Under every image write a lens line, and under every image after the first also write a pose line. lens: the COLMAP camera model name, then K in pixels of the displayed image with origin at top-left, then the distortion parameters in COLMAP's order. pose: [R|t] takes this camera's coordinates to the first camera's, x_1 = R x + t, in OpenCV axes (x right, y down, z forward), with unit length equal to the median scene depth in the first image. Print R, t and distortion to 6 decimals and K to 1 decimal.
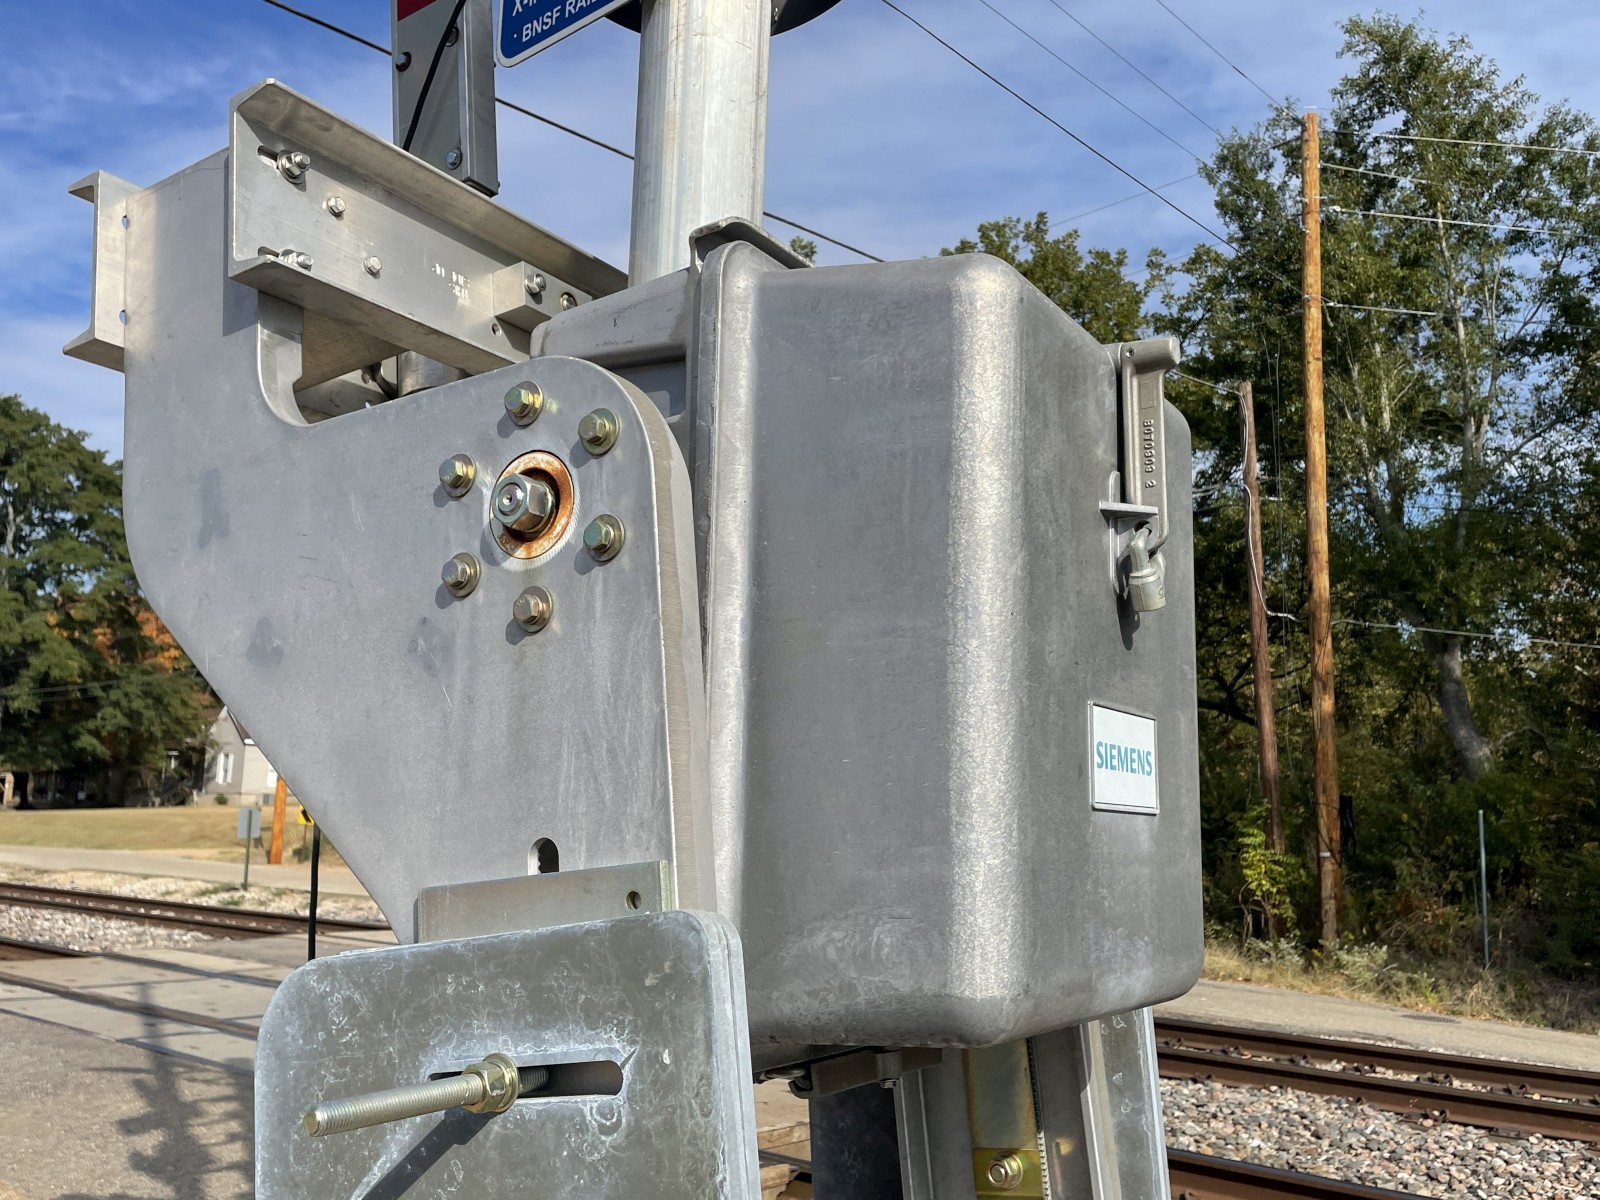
lens RADIAL K [[1419.1, 0, 797.4], [0, 1419.1, 587.6], [0, 0, 1]] dist [0.010525, 0.010639]
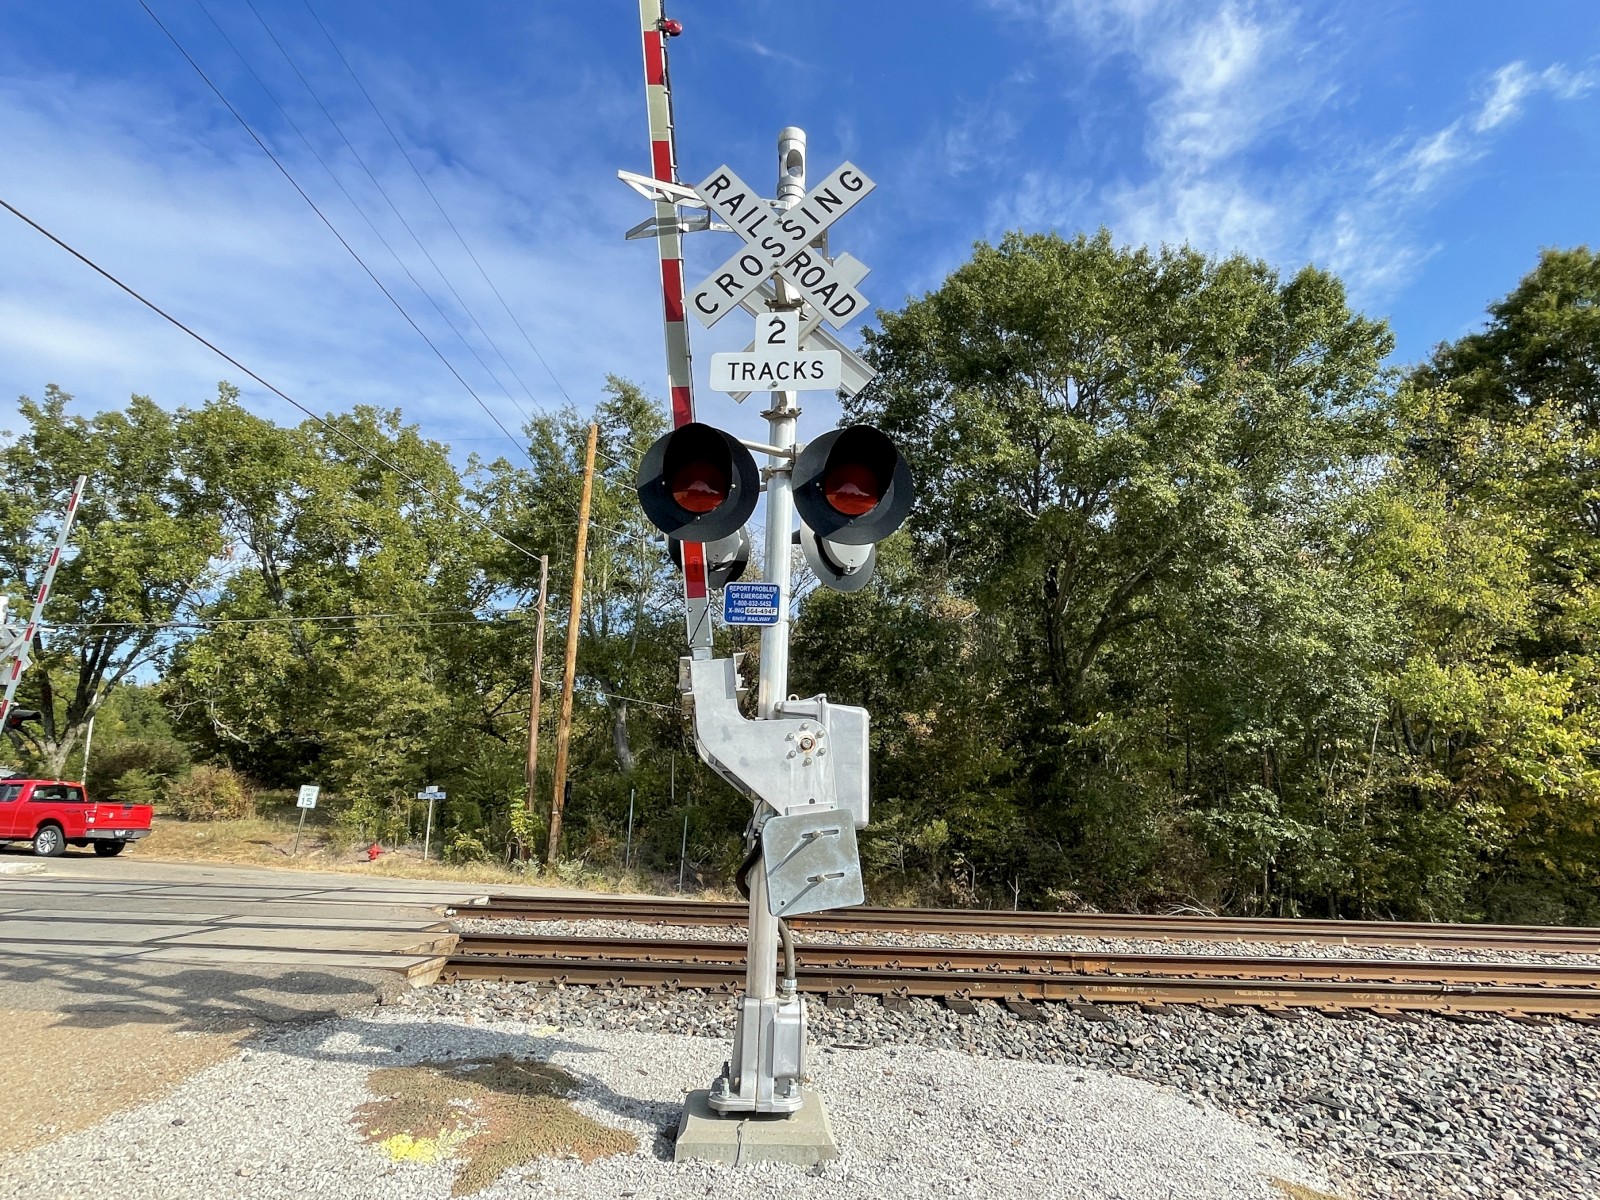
lens RADIAL K [[878.6, 0, 806.5], [0, 878.6, 594.9], [0, 0, 1]] dist [-0.006742, 0.001133]
pose [[0.762212, 0.148394, 0.630089, -0.115575], [-0.109851, 0.988903, -0.100014, -0.013600], [-0.637939, 0.007016, 0.770055, -0.083569]]
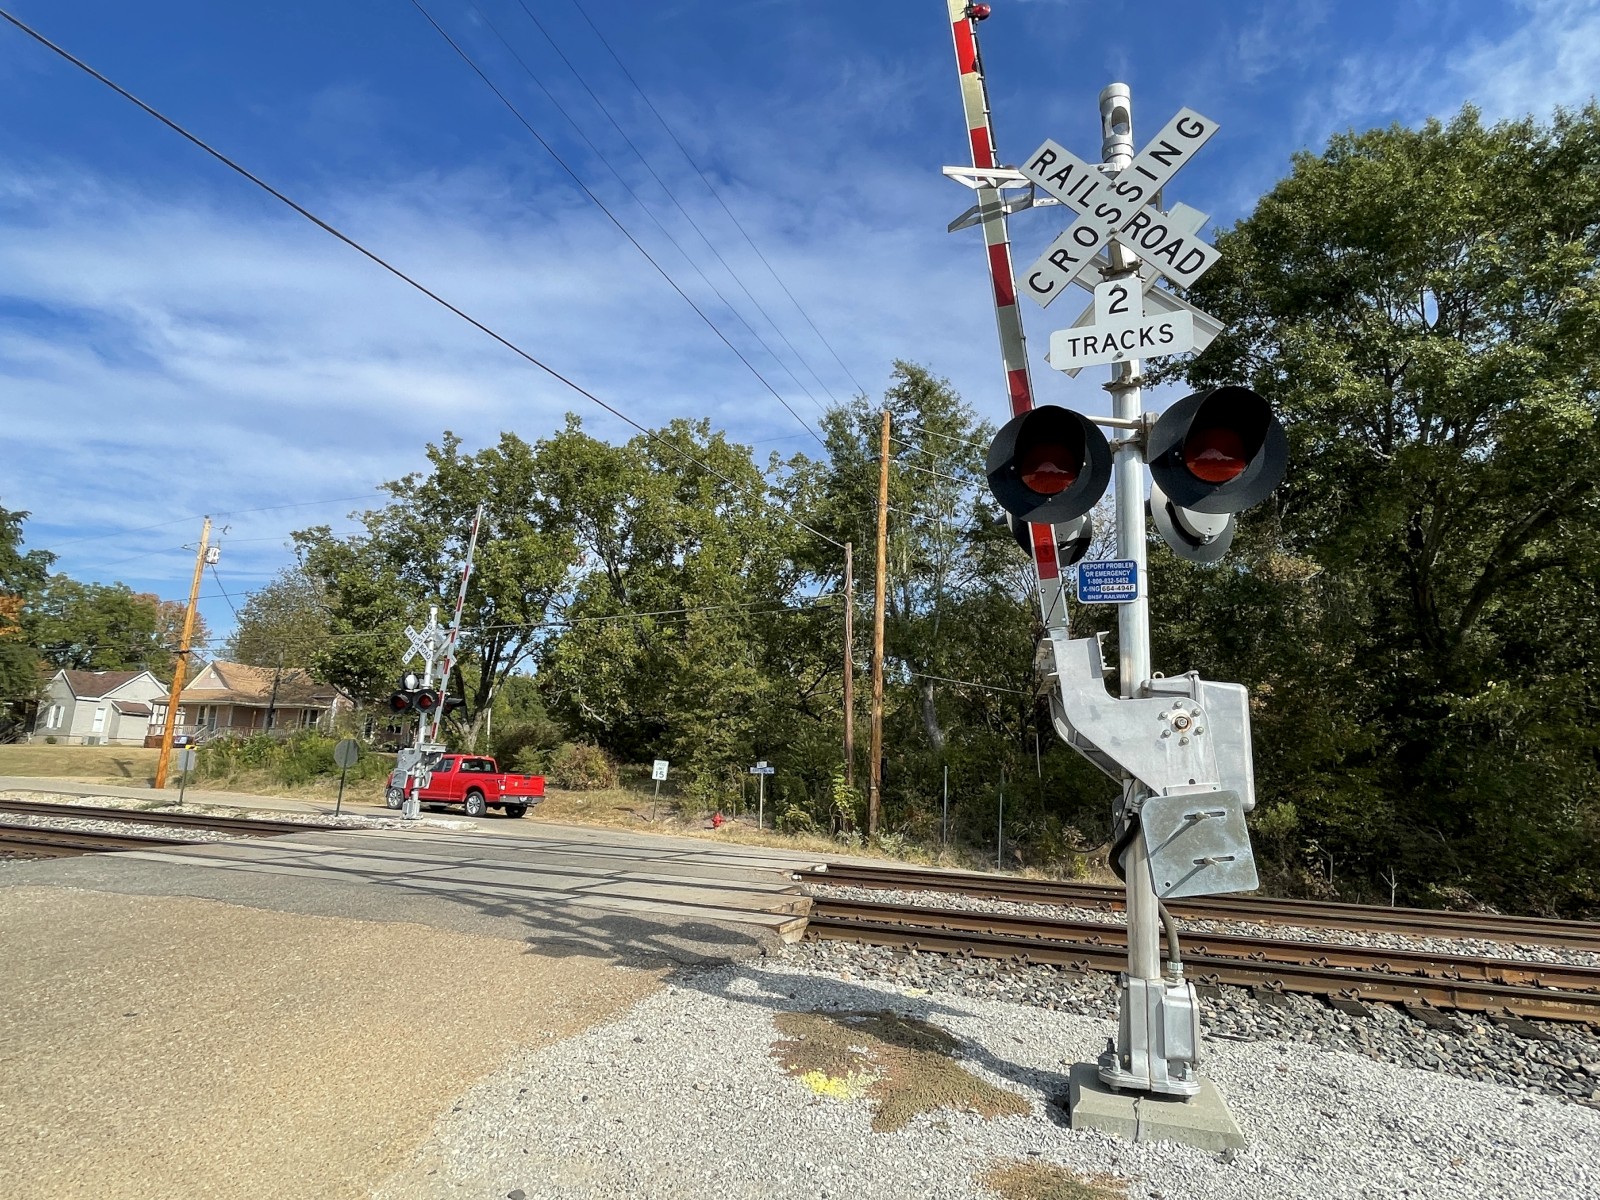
lens RADIAL K [[878.6, 0, 806.5], [0, 878.6, 594.9], [0, 0, 1]] dist [-0.006742, 0.001133]
pose [[0.931376, 0.085842, 0.353794, -0.129668], [-0.074983, 0.996200, -0.044316, -0.013439], [-0.356254, 0.014746, 0.934273, -0.081755]]
